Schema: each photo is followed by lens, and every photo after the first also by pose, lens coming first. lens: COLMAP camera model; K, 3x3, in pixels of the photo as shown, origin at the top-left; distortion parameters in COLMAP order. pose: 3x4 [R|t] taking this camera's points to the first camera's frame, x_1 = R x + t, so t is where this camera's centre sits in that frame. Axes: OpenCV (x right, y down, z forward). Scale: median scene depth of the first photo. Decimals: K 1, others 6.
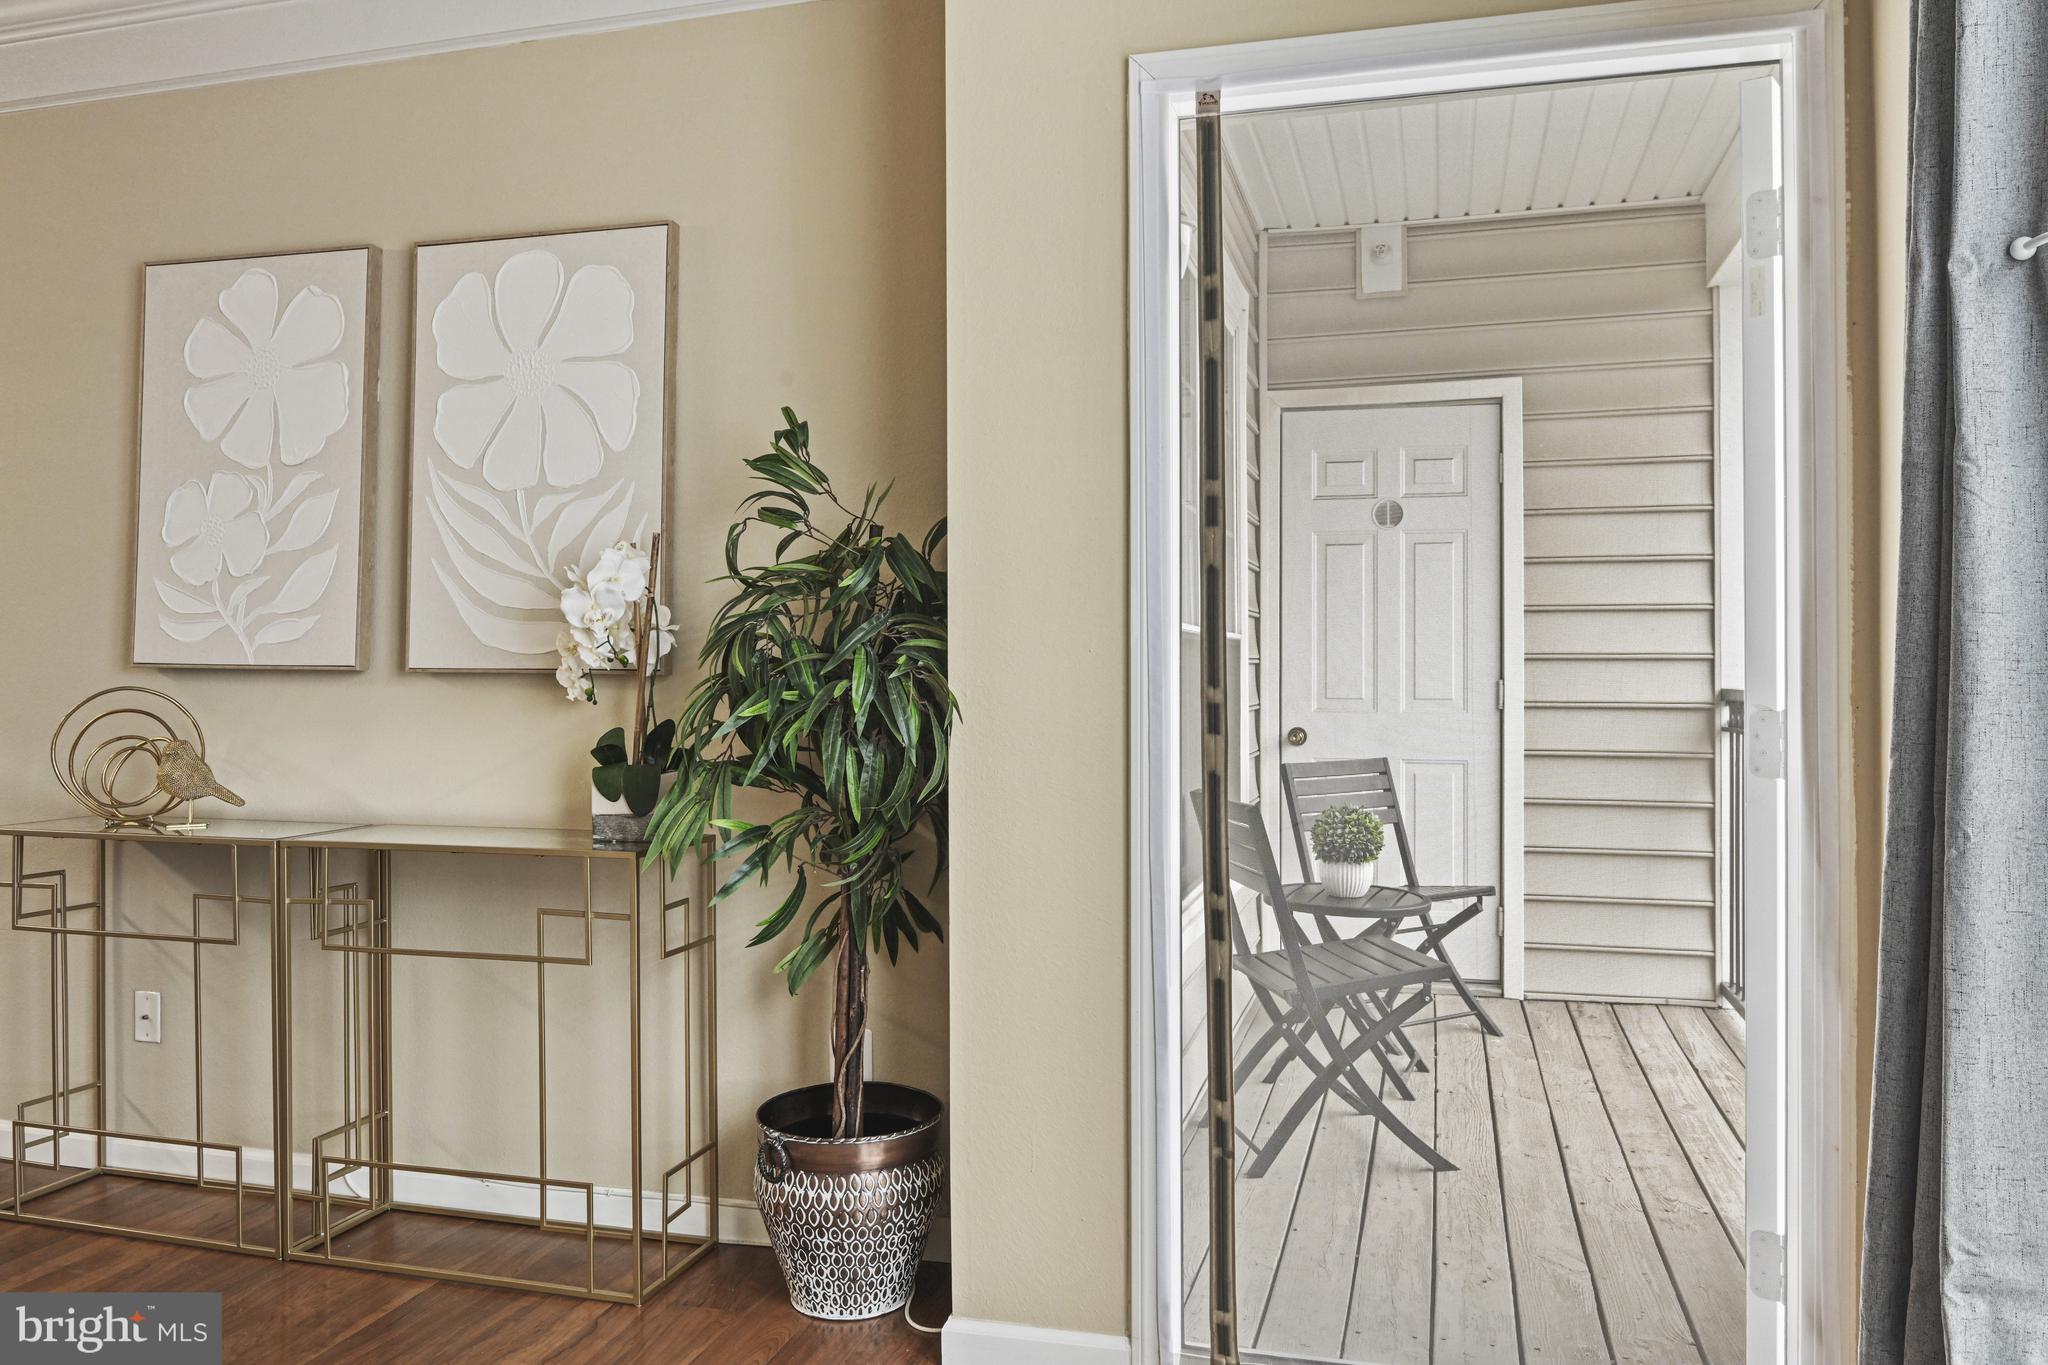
lens RADIAL K [[1511.1, 0, 1023.2], [0, 1511.1, 680.0], [0, 0, 1]] dist [-0.008927, -0.002239]
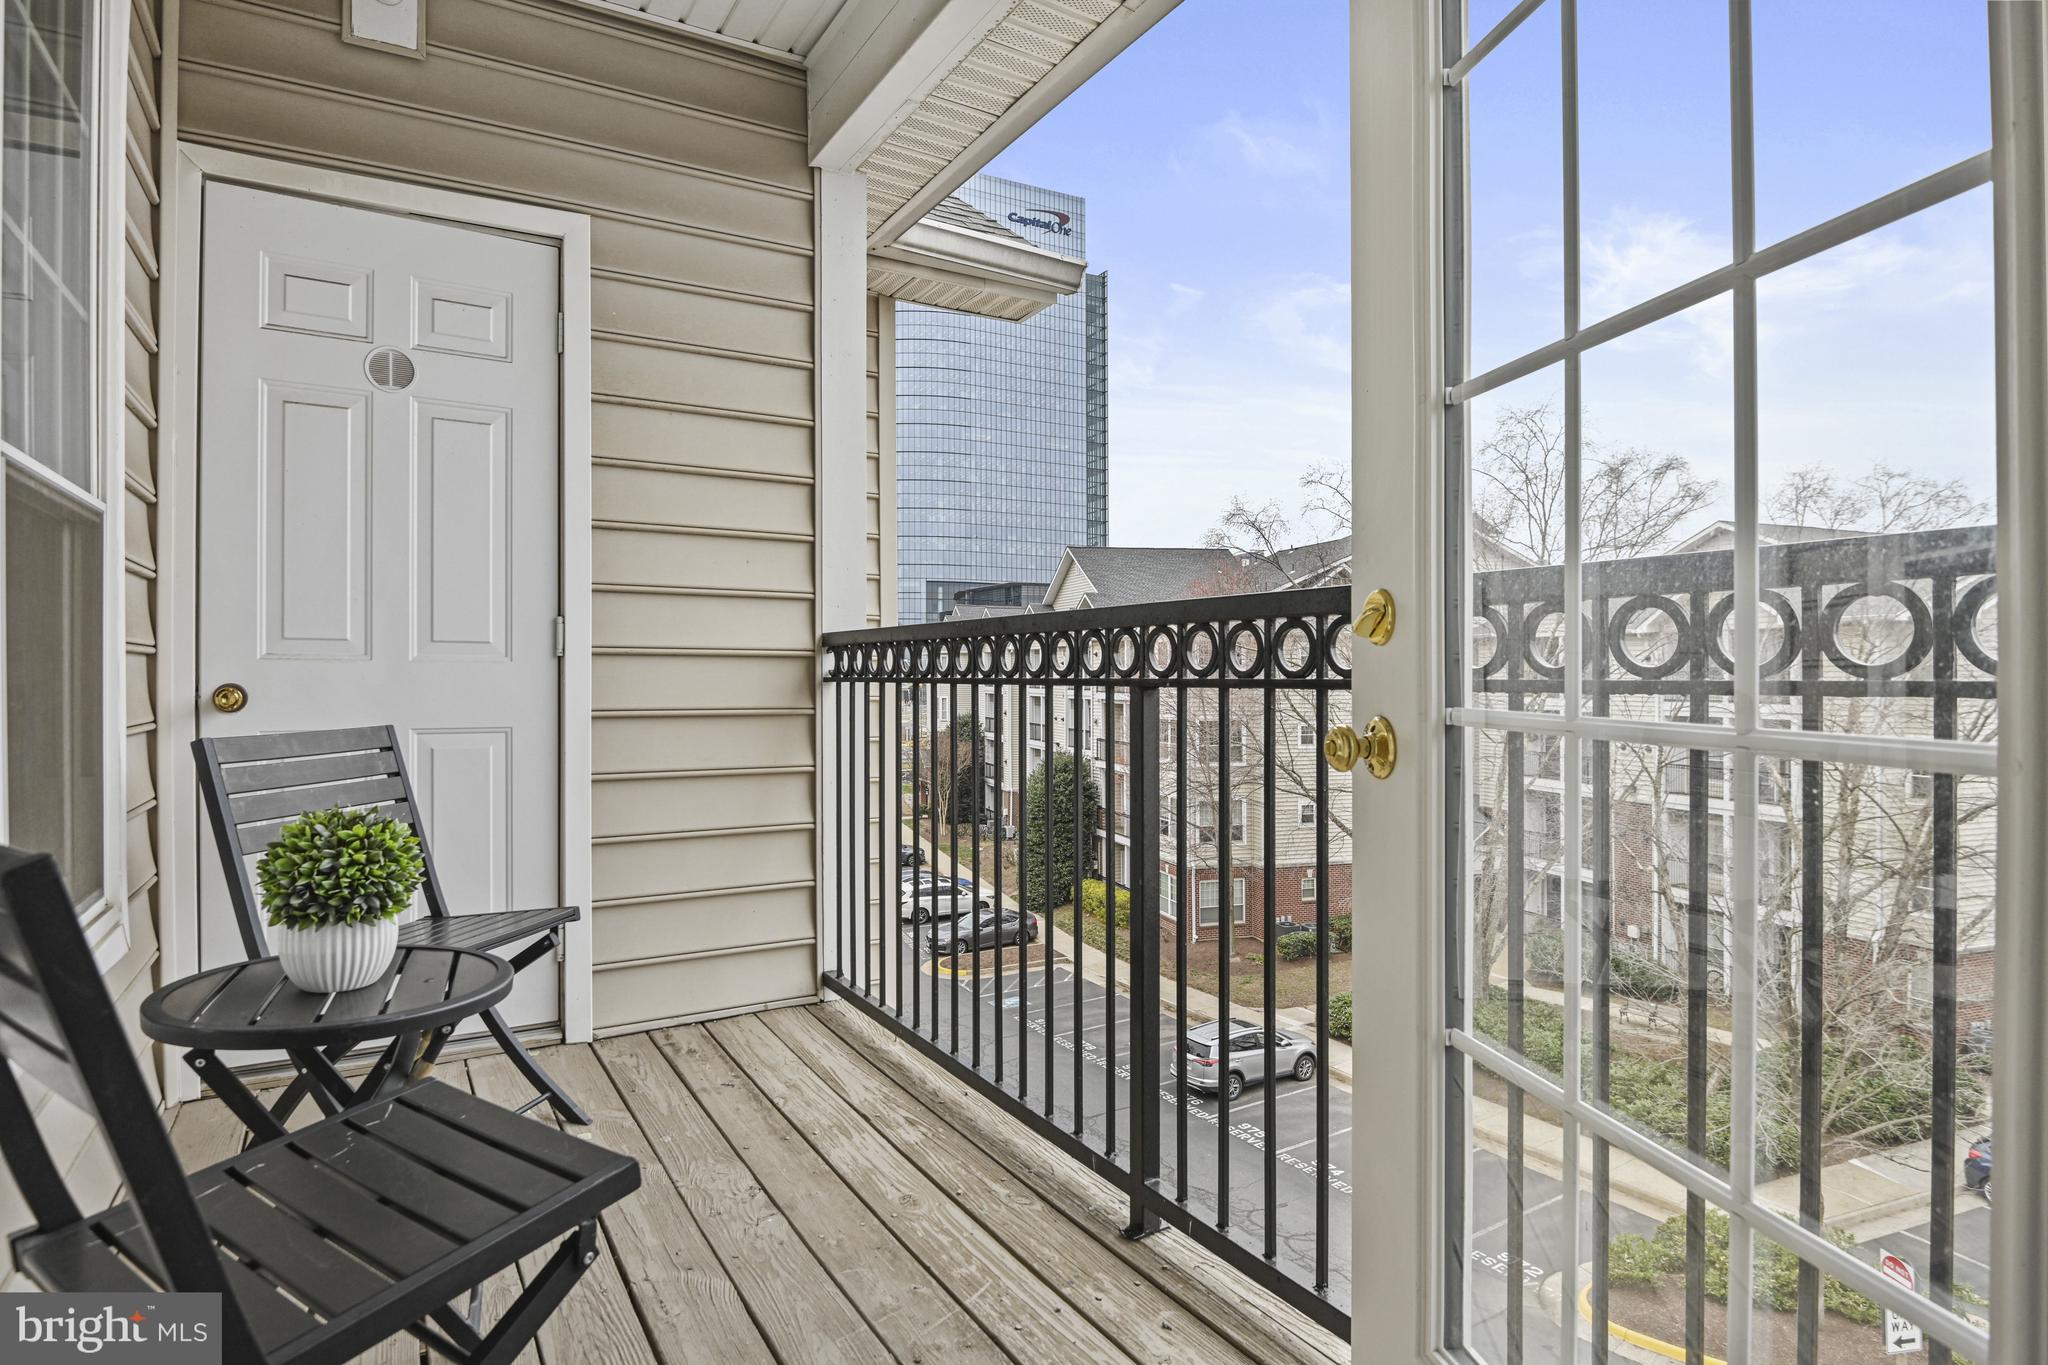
lens RADIAL K [[1093.8, 0, 1031.5], [0, 1093.8, 677.2], [0, 0, 1]] dist [-0.014839, -0.003944]
pose [[0.688070, -0.000158, 0.725644, 0.088451], [0.001626, 0.999998, -0.001323, 0.031658], [-0.725642, 0.002090, 0.688069, 0.472508]]
